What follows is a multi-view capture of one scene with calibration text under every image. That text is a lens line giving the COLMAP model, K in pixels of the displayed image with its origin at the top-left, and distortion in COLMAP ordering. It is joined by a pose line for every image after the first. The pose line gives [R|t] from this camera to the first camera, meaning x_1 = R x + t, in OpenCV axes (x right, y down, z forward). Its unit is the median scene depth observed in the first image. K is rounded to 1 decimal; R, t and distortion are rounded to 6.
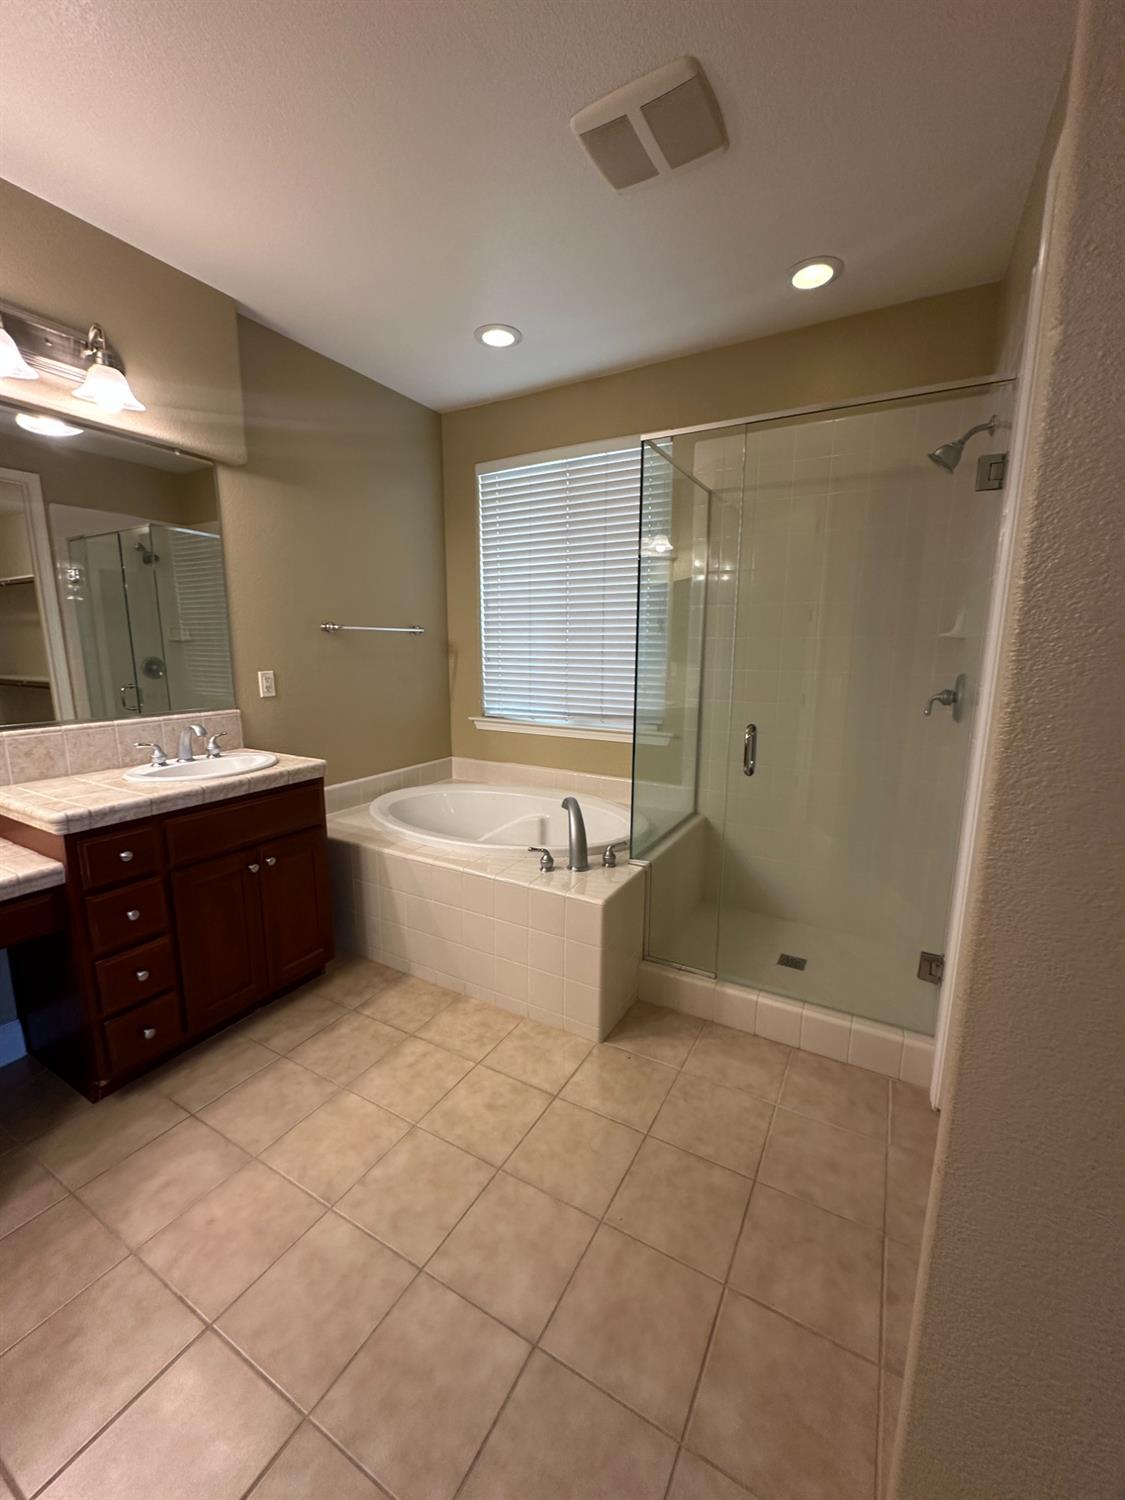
lens RADIAL K [[599.7, 0, 562.6], [0, 599.7, 748.9], [0, 0, 1]] dist [-0.000676, 0.000232]
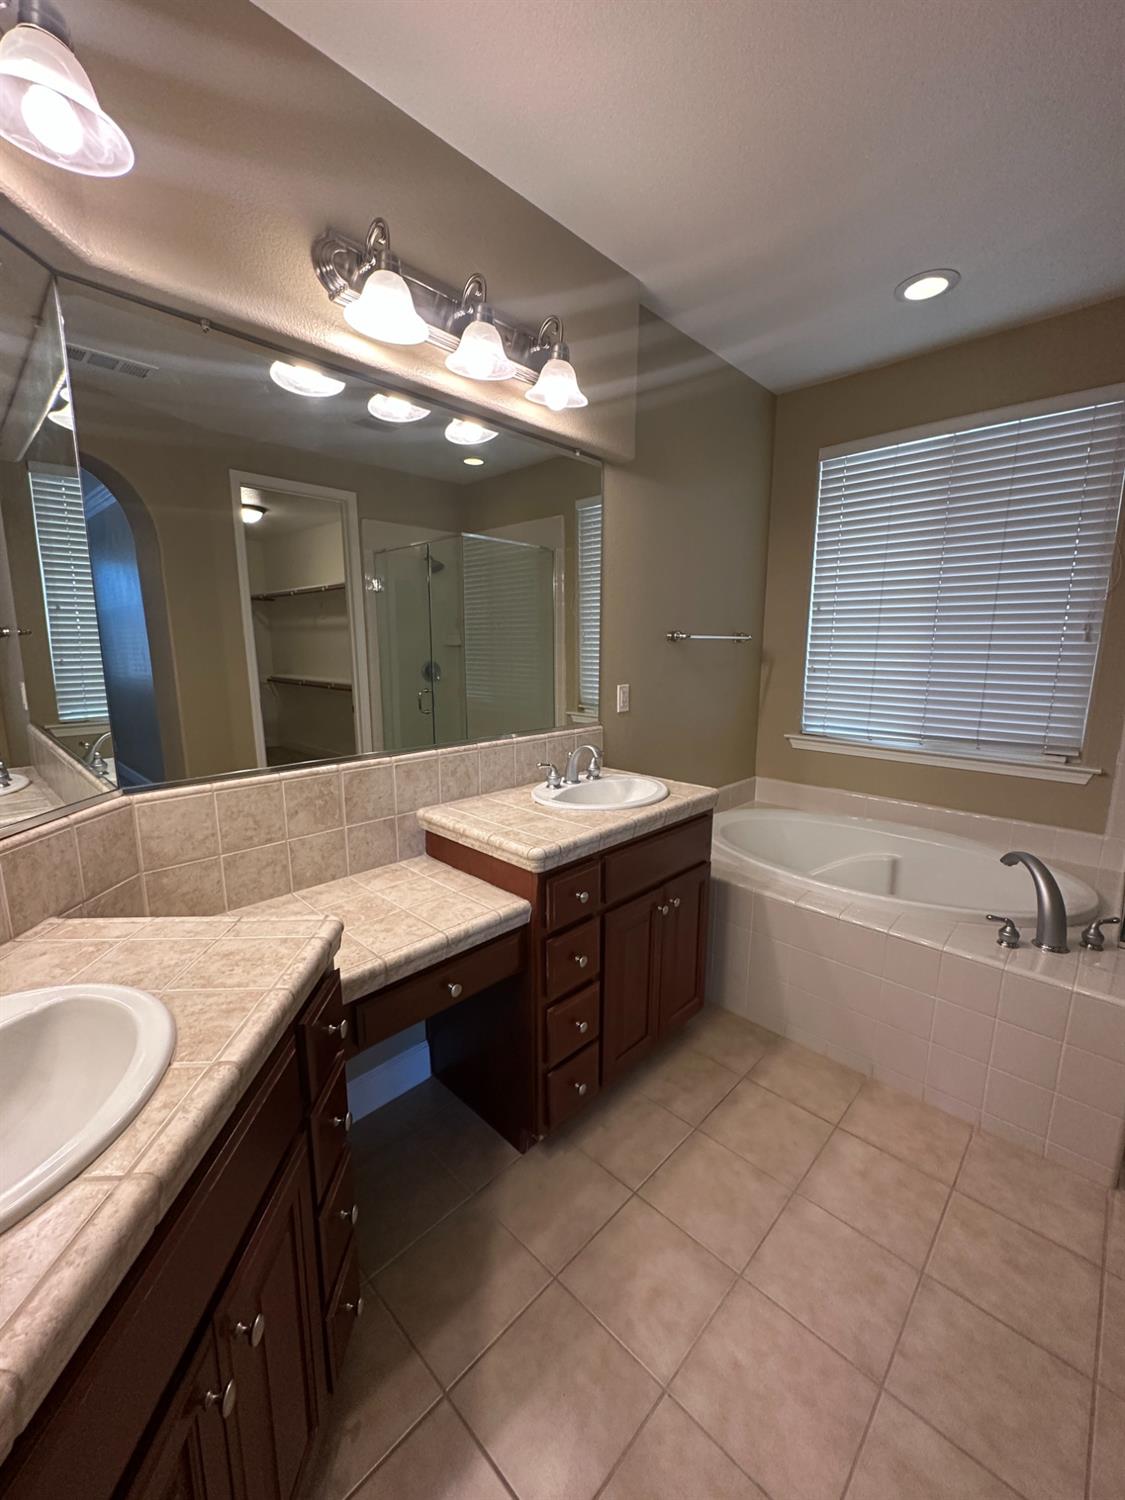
lens RADIAL K [[599.7, 0, 564.7], [0, 599.7, 750.0], [0, 0, 1]] dist [-0.000676, 0.000232]
pose [[0.968730, 0.043158, -0.244335, -0.403885], [-0.042567, 0.999064, 0.007701, -0.036228], [0.244439, 0.002940, 0.969660, 0.085285]]
